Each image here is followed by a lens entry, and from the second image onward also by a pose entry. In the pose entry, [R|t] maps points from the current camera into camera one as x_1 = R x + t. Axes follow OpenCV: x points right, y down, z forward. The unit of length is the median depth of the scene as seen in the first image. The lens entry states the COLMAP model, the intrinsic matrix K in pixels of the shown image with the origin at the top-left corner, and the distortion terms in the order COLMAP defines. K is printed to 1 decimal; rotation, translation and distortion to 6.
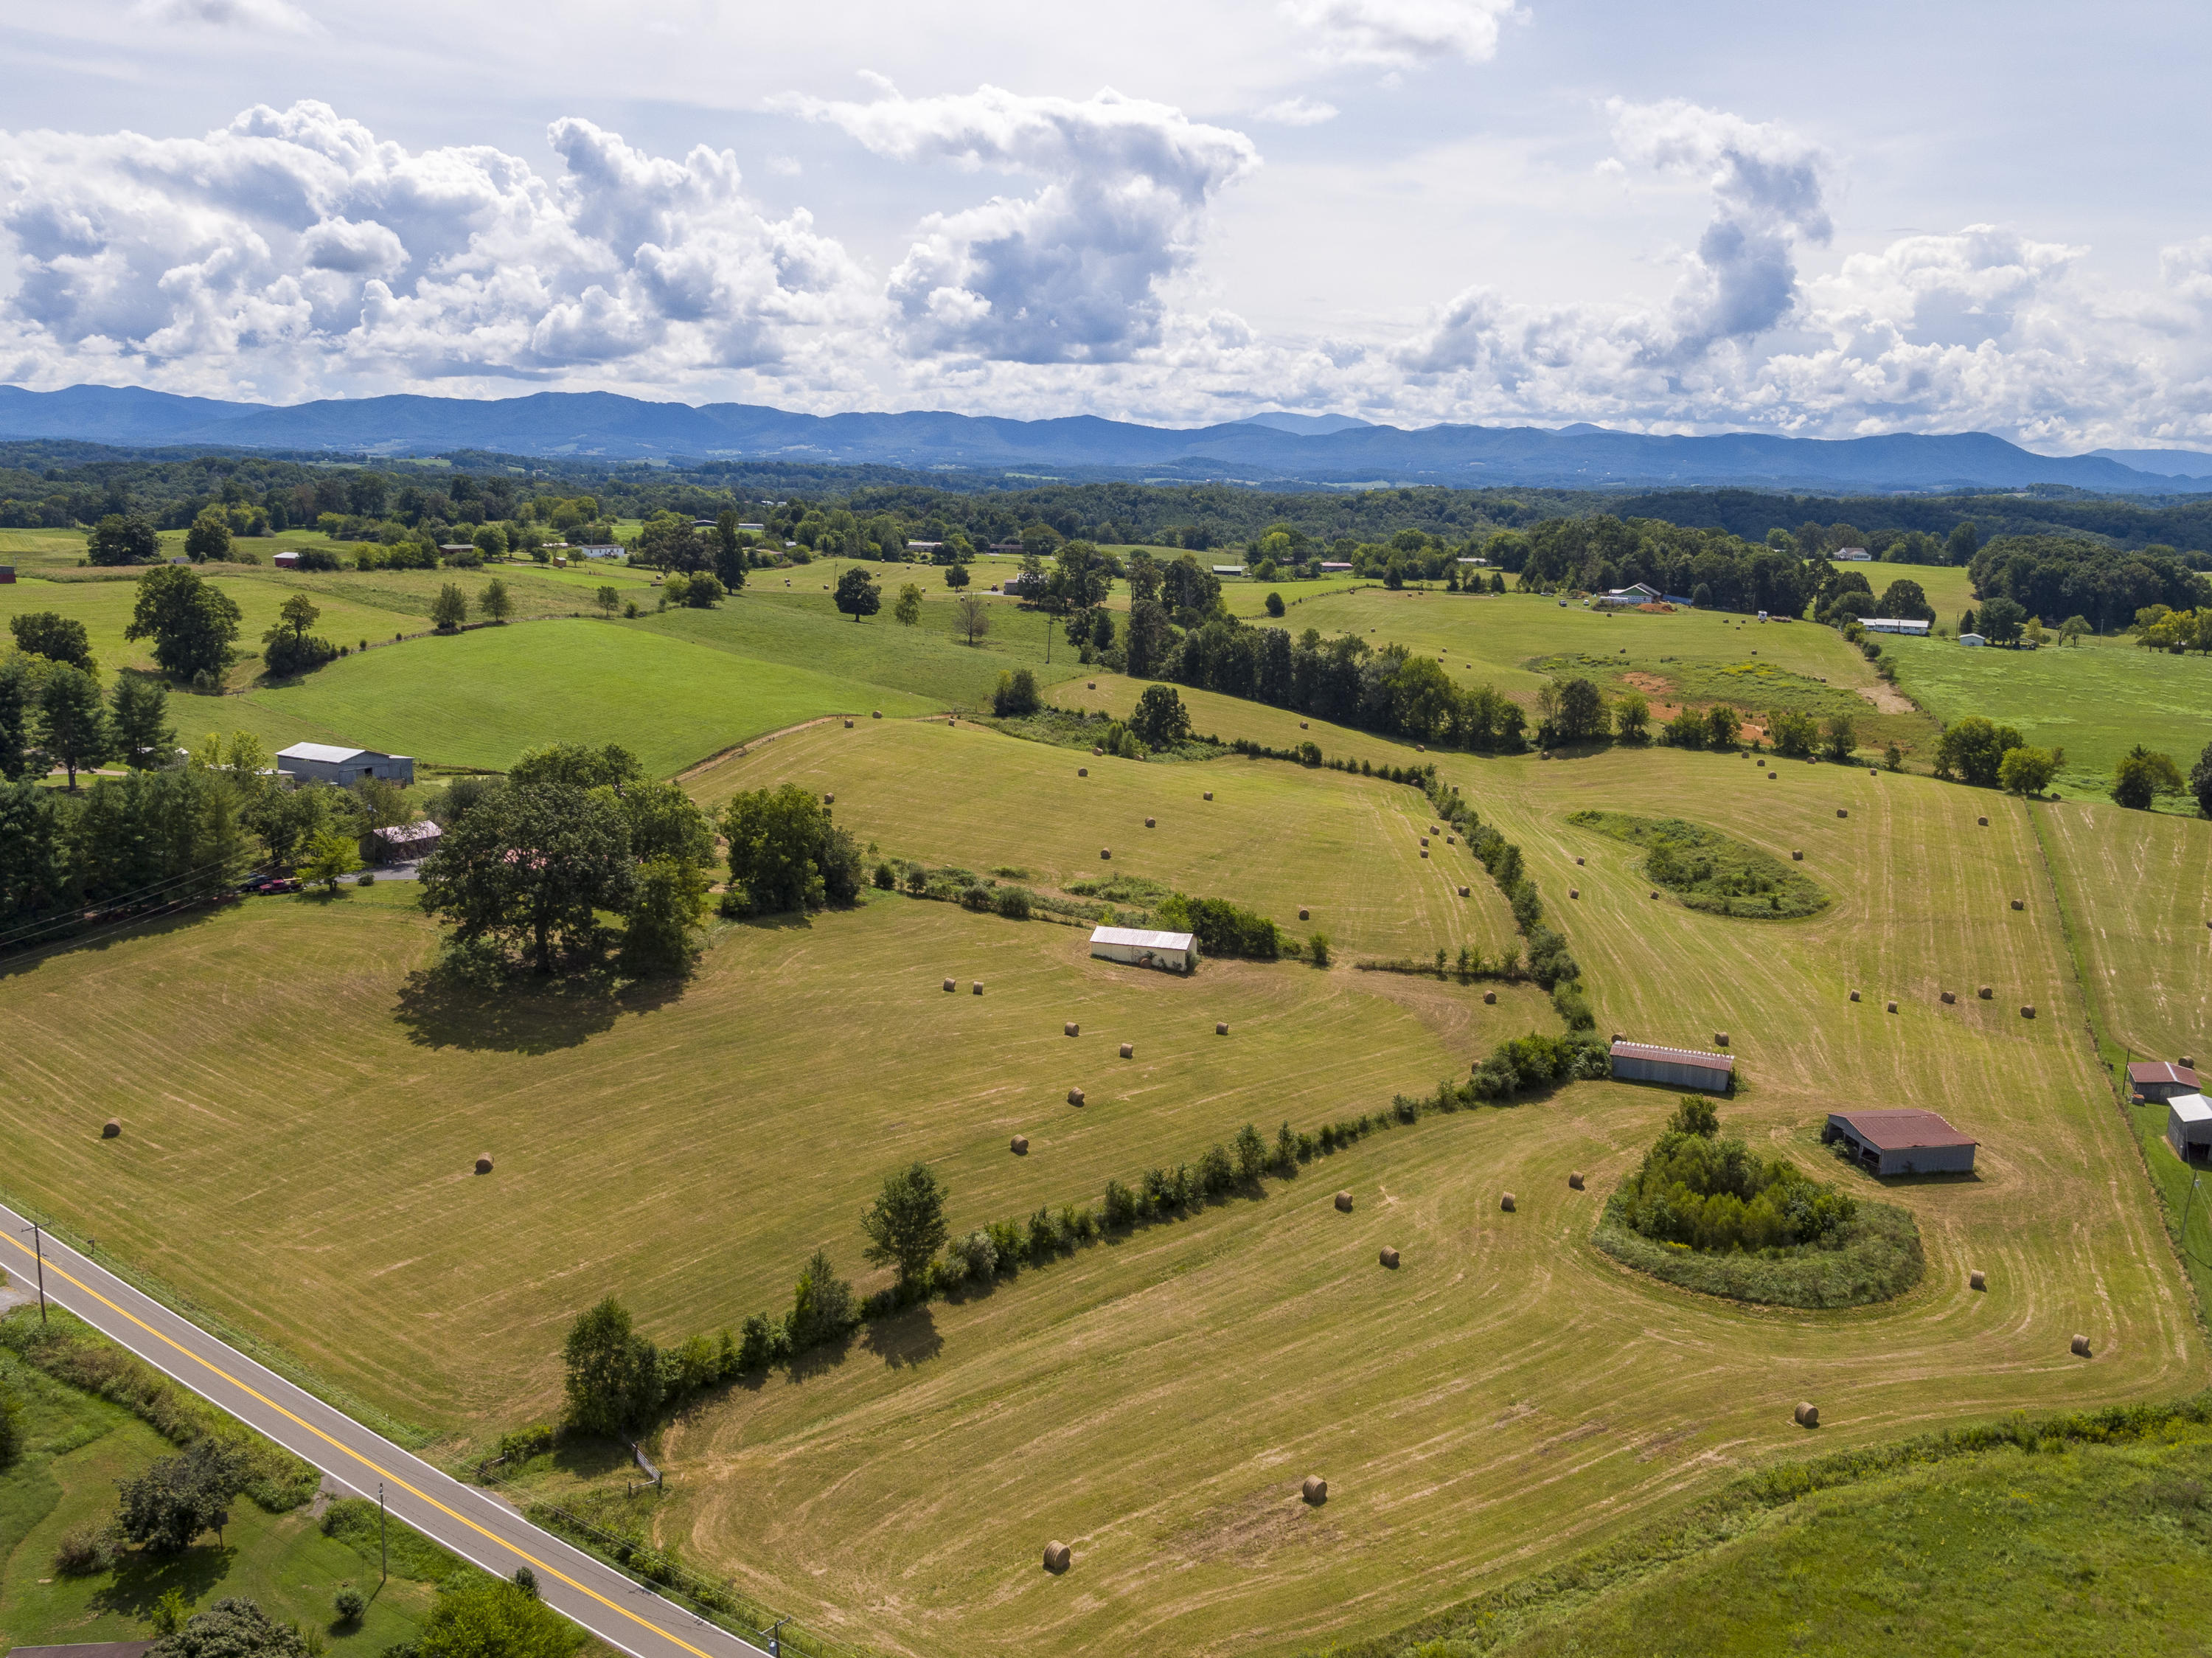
lens RADIAL K [[2019.1, 0, 1090.9], [0, 2019.1, 841.7], [0, 0, 1]] dist [-0.002904, 0.000000]
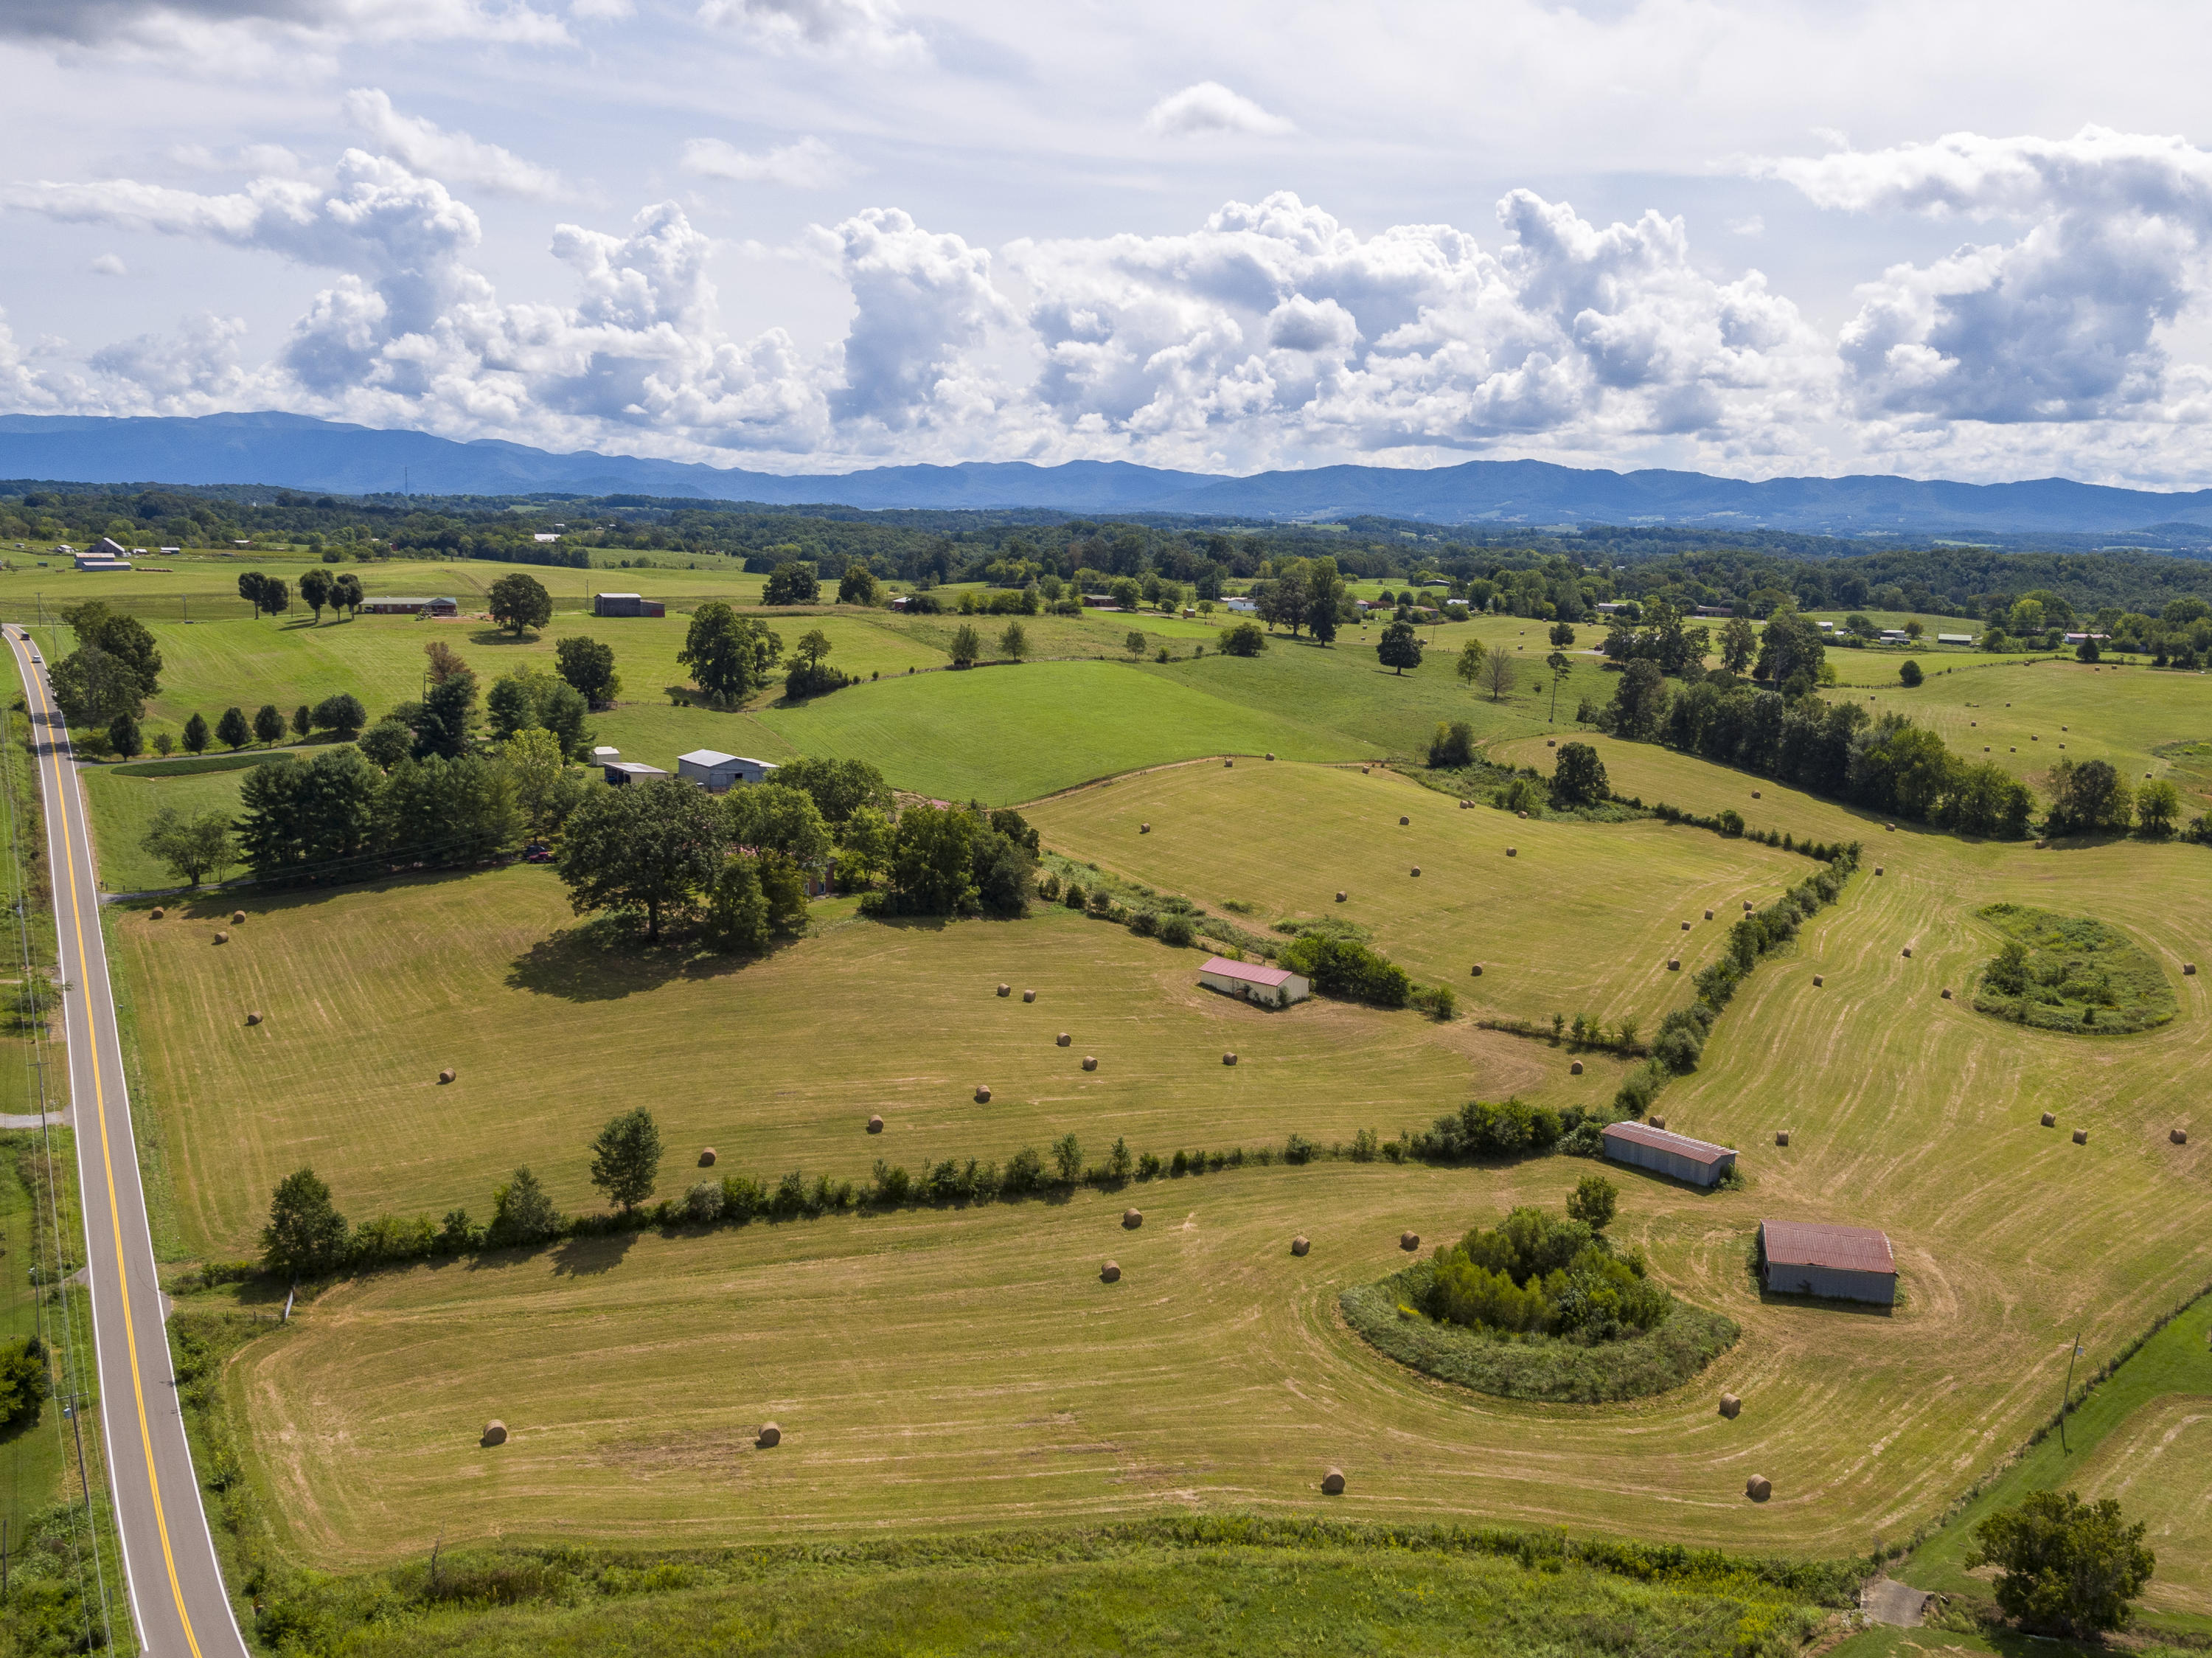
lens RADIAL K [[2019.1, 0, 1100.9], [0, 2019.1, 827.9], [0, 0, 1]] dist [-0.002904, 0.000000]
pose [[0.902492, 0.063816, -0.425952, 0.225616], [-0.080194, 0.996566, -0.020605, 0.001424], [0.423174, 0.052755, 0.904511, 0.024917]]
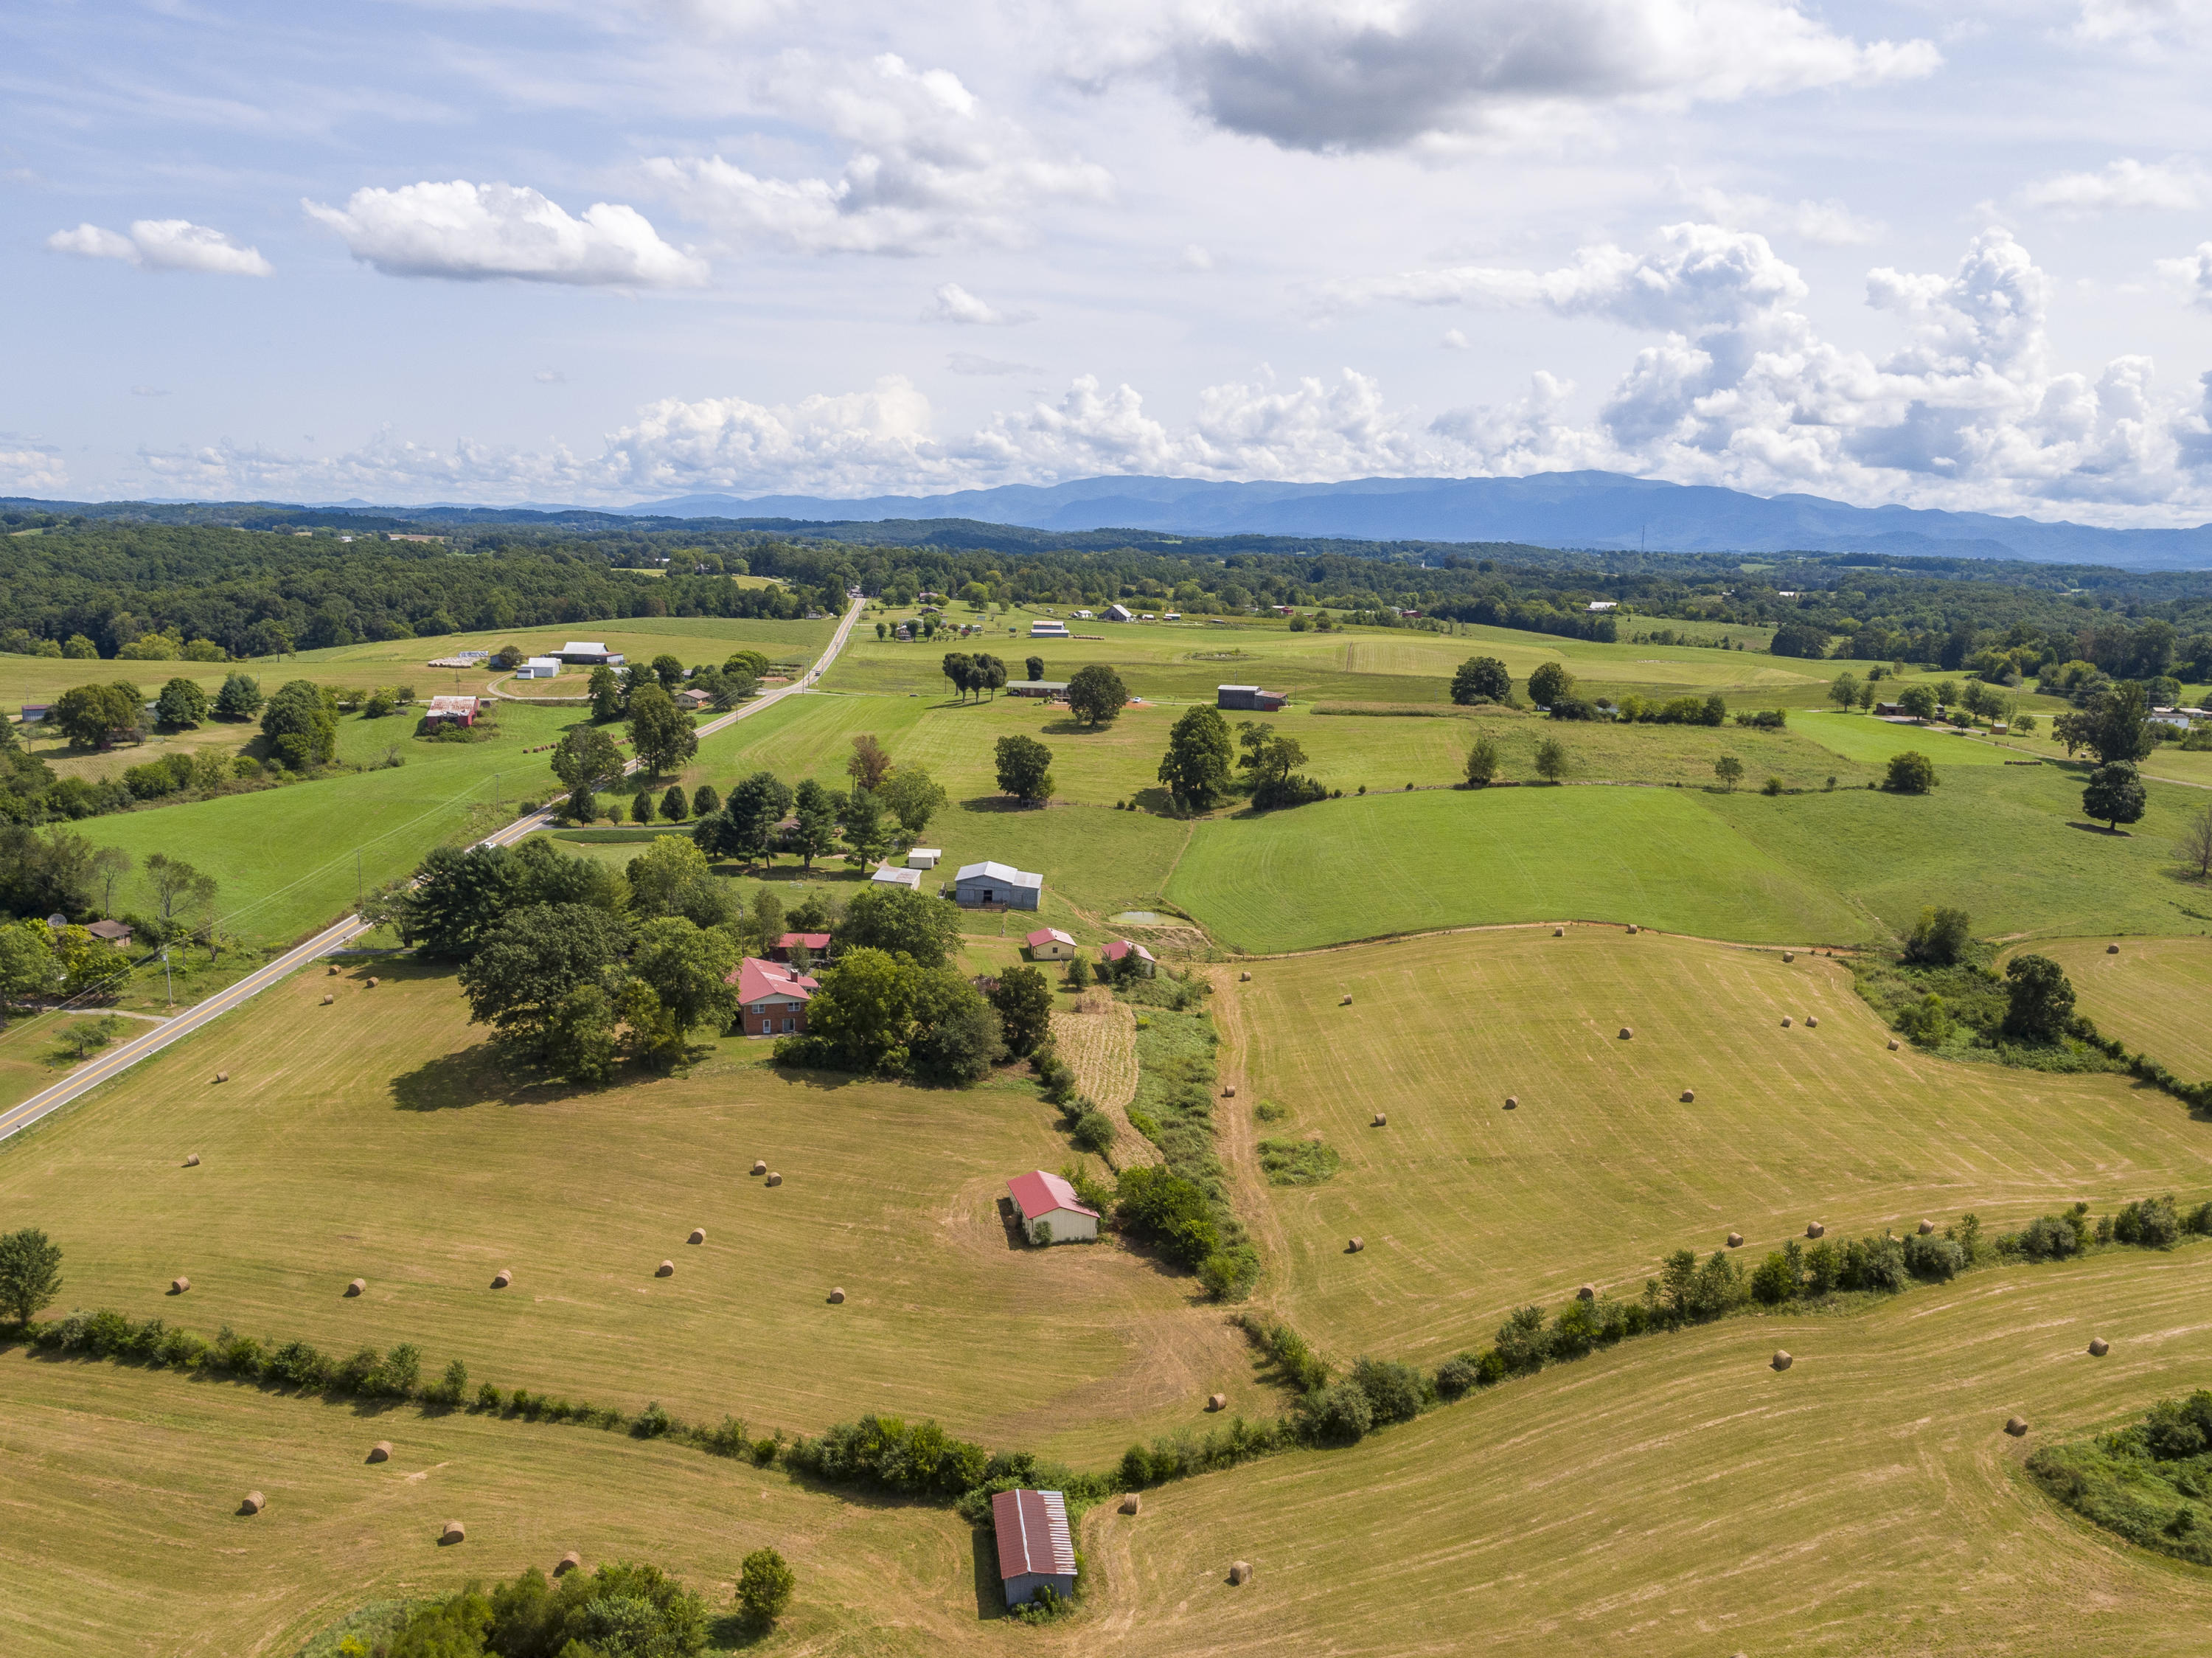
lens RADIAL K [[2019.1, 0, 1096.0], [0, 2019.1, 834.5], [0, 0, 1]] dist [-0.002904, 0.000000]
pose [[0.484126, 0.117371, -0.867091, 0.448791], [-0.172779, 0.984274, 0.036765, -0.082153], [0.857770, 0.132016, 0.496792, 0.331240]]
